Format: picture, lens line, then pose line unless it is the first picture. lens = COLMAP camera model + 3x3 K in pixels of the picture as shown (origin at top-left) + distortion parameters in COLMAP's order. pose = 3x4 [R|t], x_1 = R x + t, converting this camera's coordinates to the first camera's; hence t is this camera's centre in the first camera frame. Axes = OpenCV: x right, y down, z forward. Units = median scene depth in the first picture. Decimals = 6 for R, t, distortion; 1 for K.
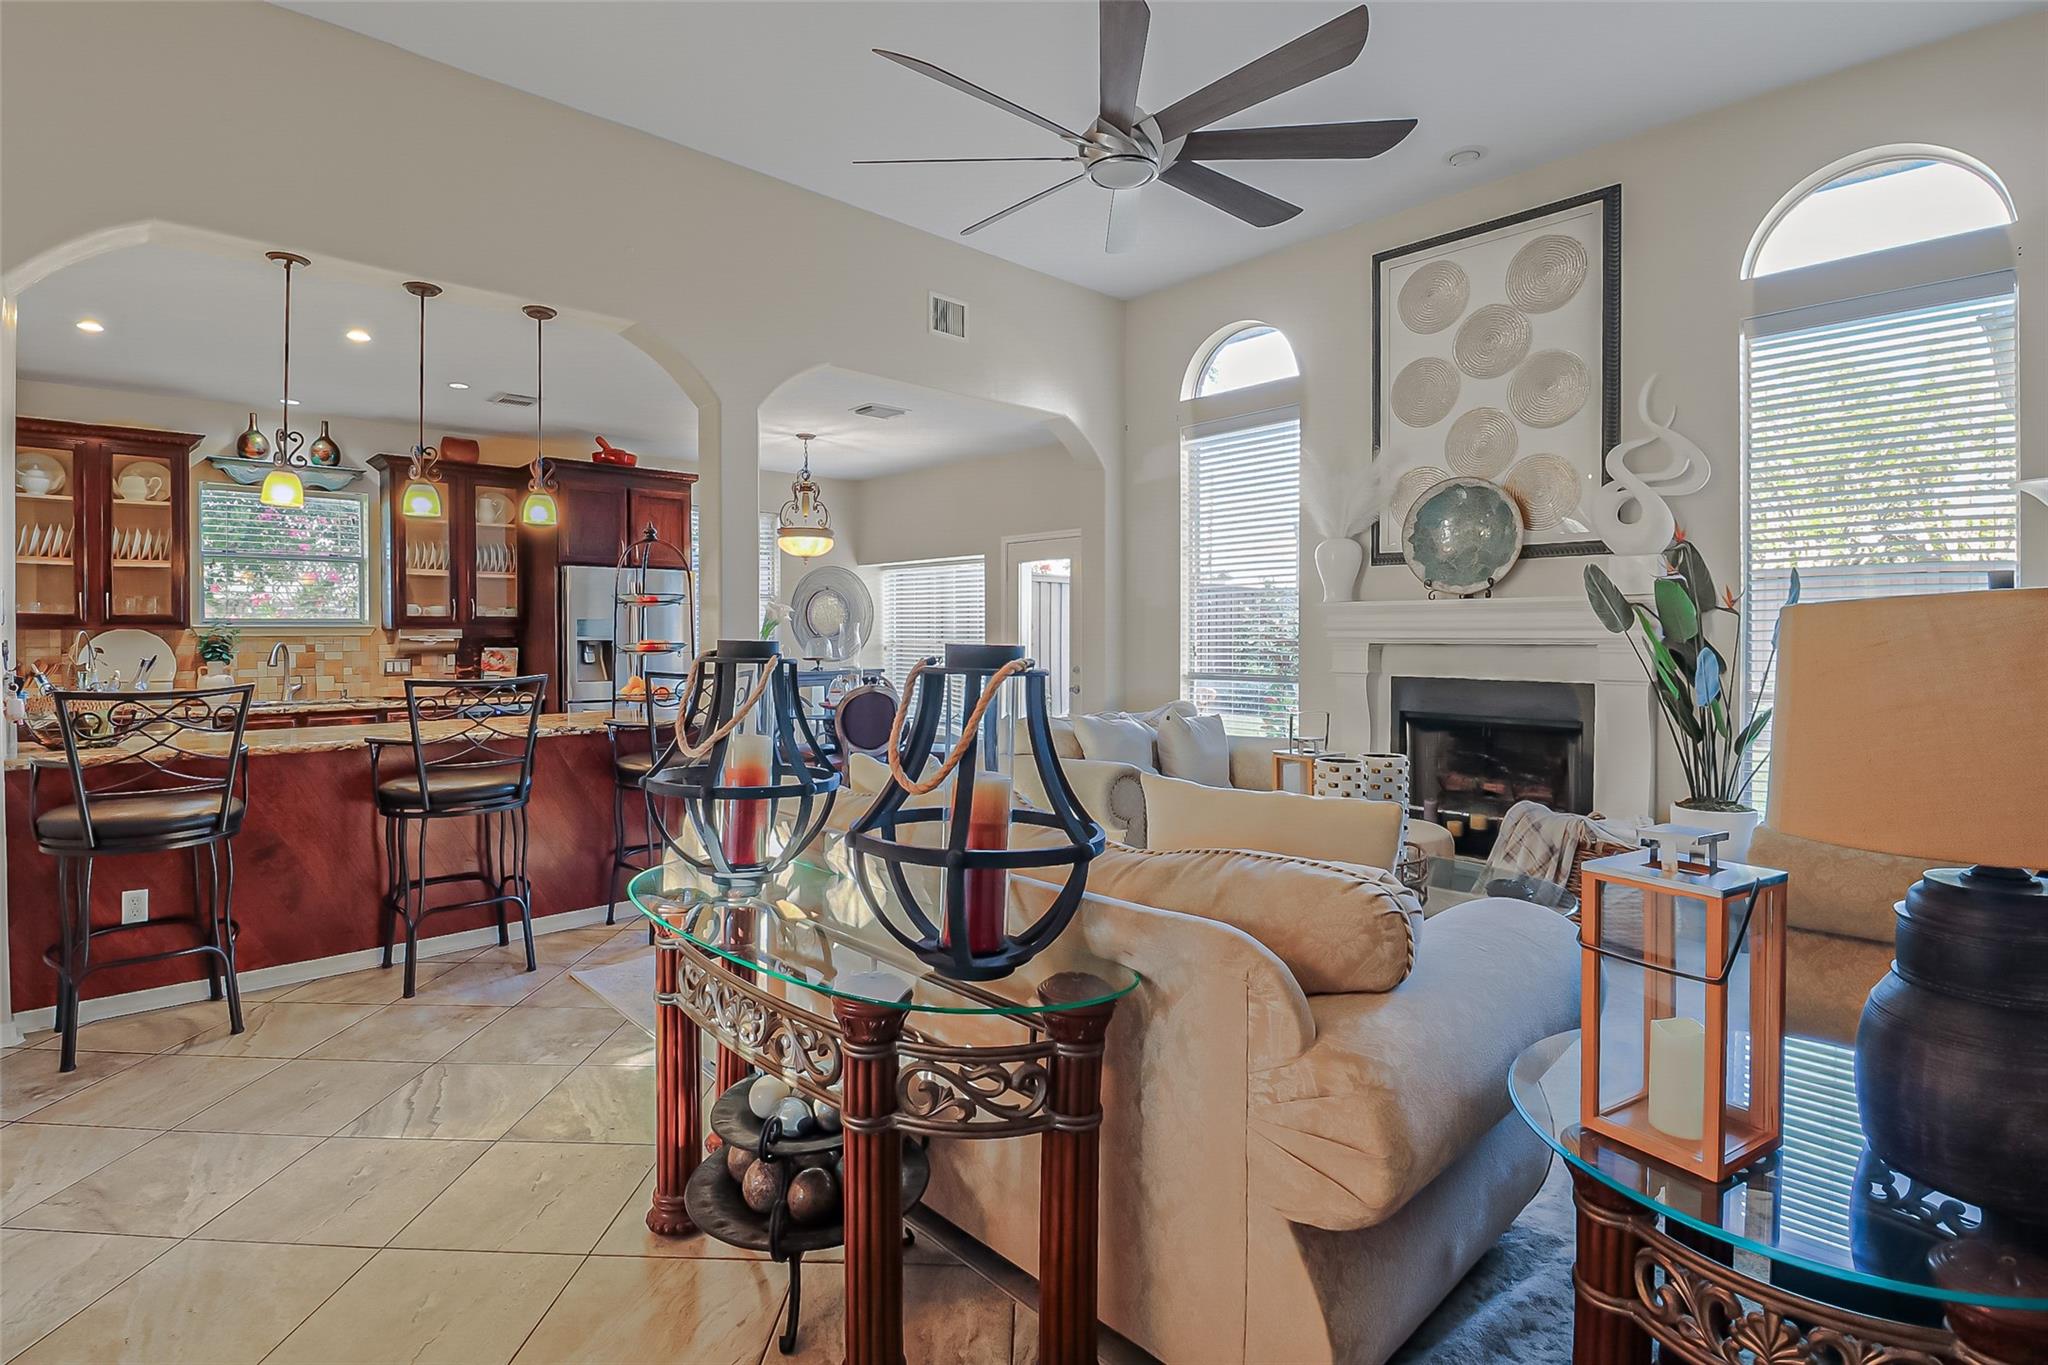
lens RADIAL K [[993.6, 0, 994.8], [0, 993.6, 651.0], [0, 0, 1]] dist [0.000817, -0.008406]
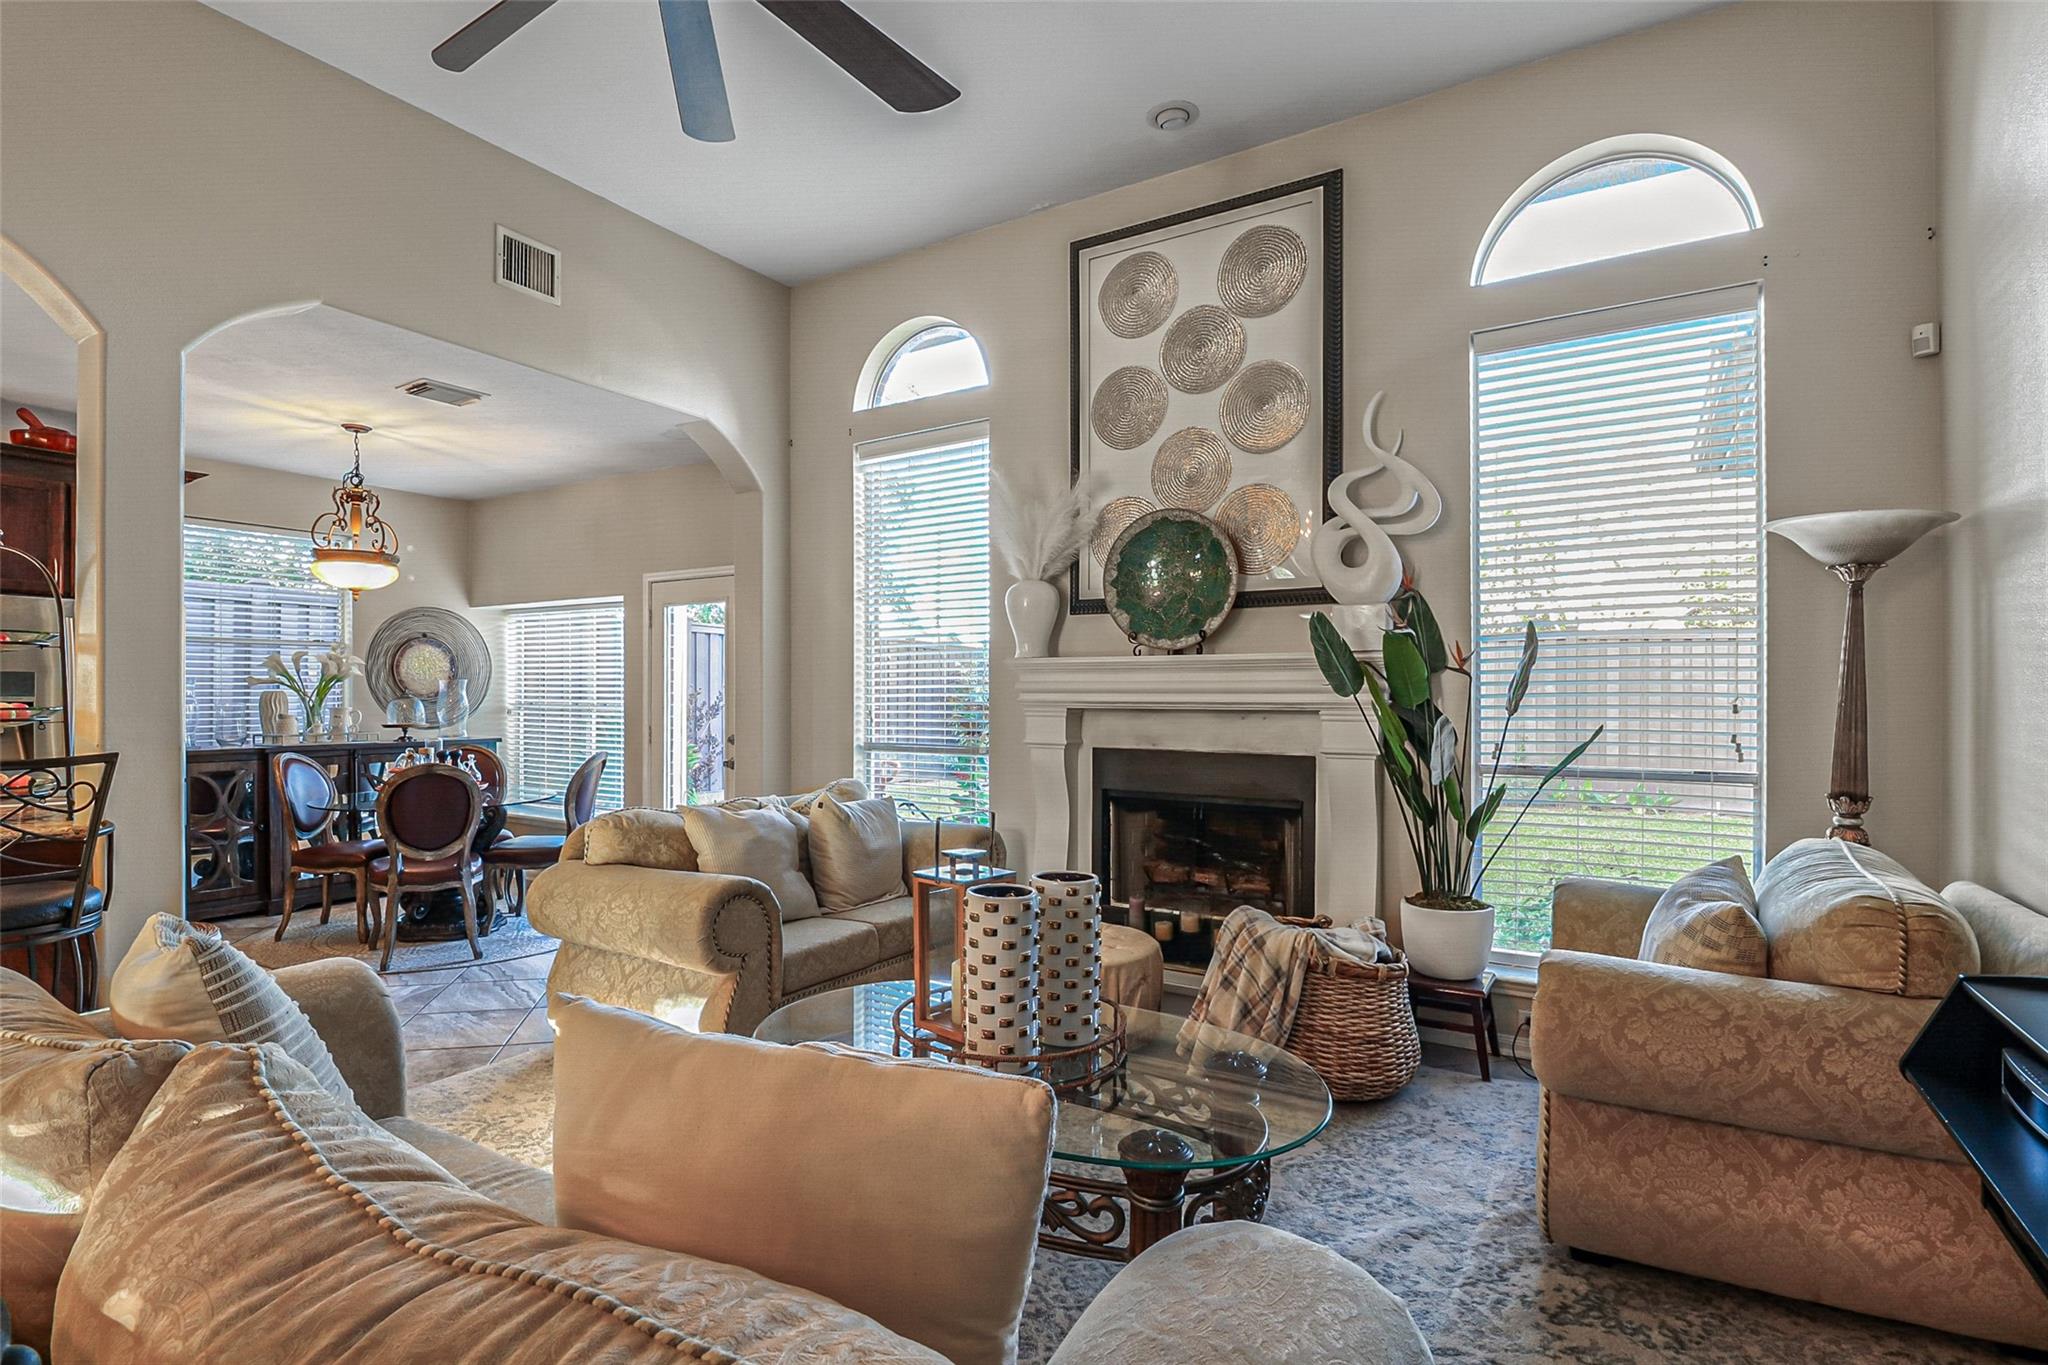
lens RADIAL K [[961.6, 0, 992.9], [0, 961.6, 693.8], [0, 0, 1]] dist [0.014321, -0.000012]
pose [[0.967046, 0.003065, 0.254583, 0.119729], [0.001140, 0.999865, -0.016367, -0.006910], [-0.254599, 0.016118, 0.966912, 0.255719]]
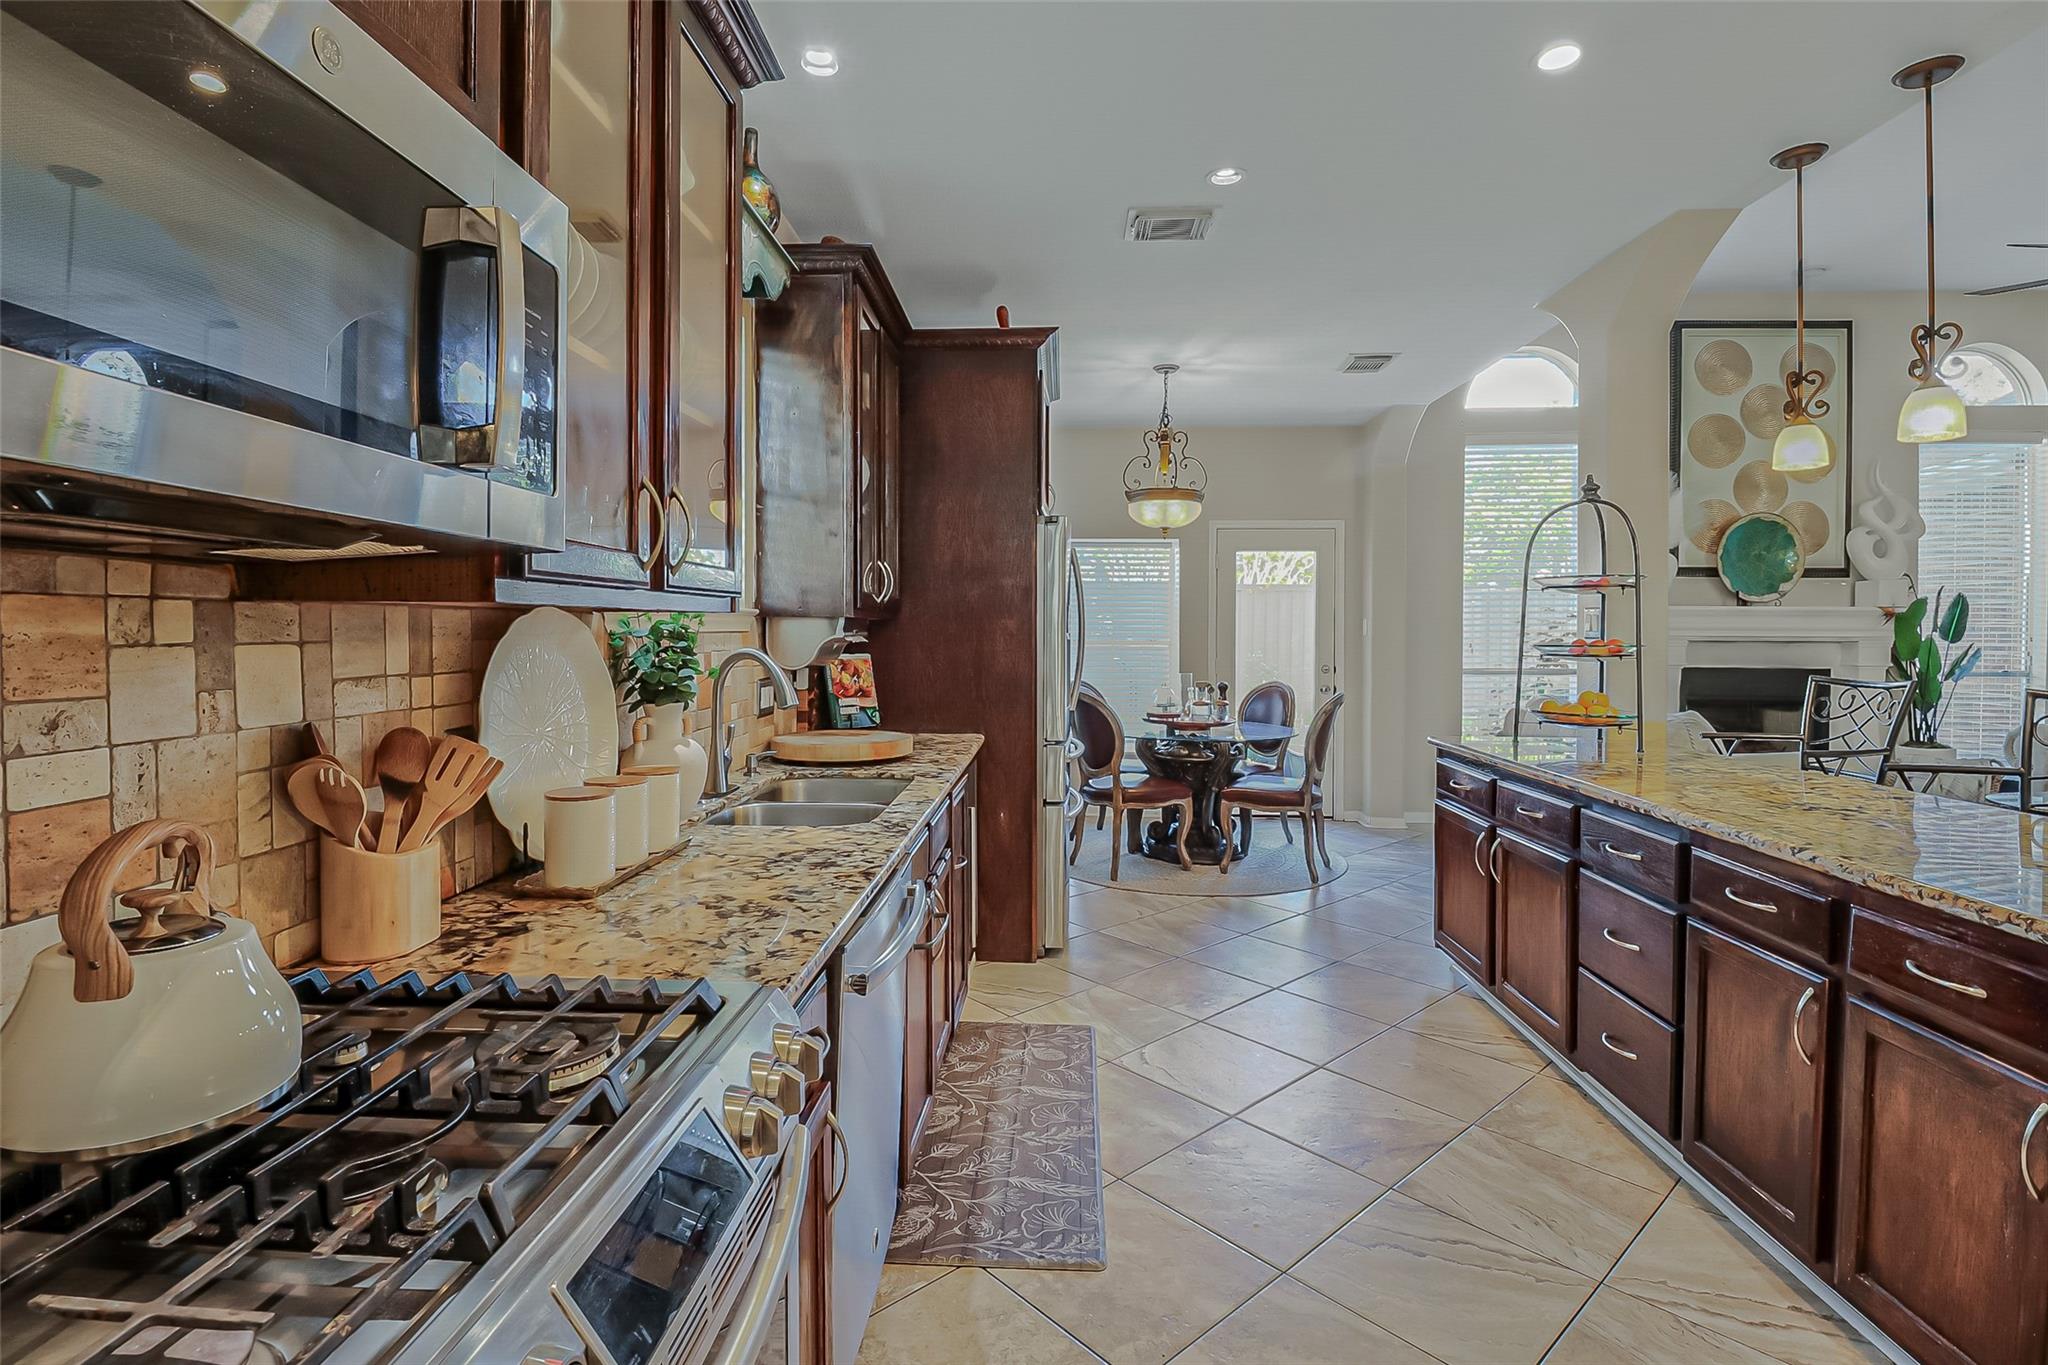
lens RADIAL K [[993.6, 0, 993.7], [0, 993.6, 681.7], [0, 0, 1]] dist [0.000817, -0.008406]
pose [[0.704820, -0.034693, 0.708537, -1.156353], [0.009727, 0.999182, 0.039248, -0.012175], [-0.709320, -0.020771, 0.704581, 0.774268]]
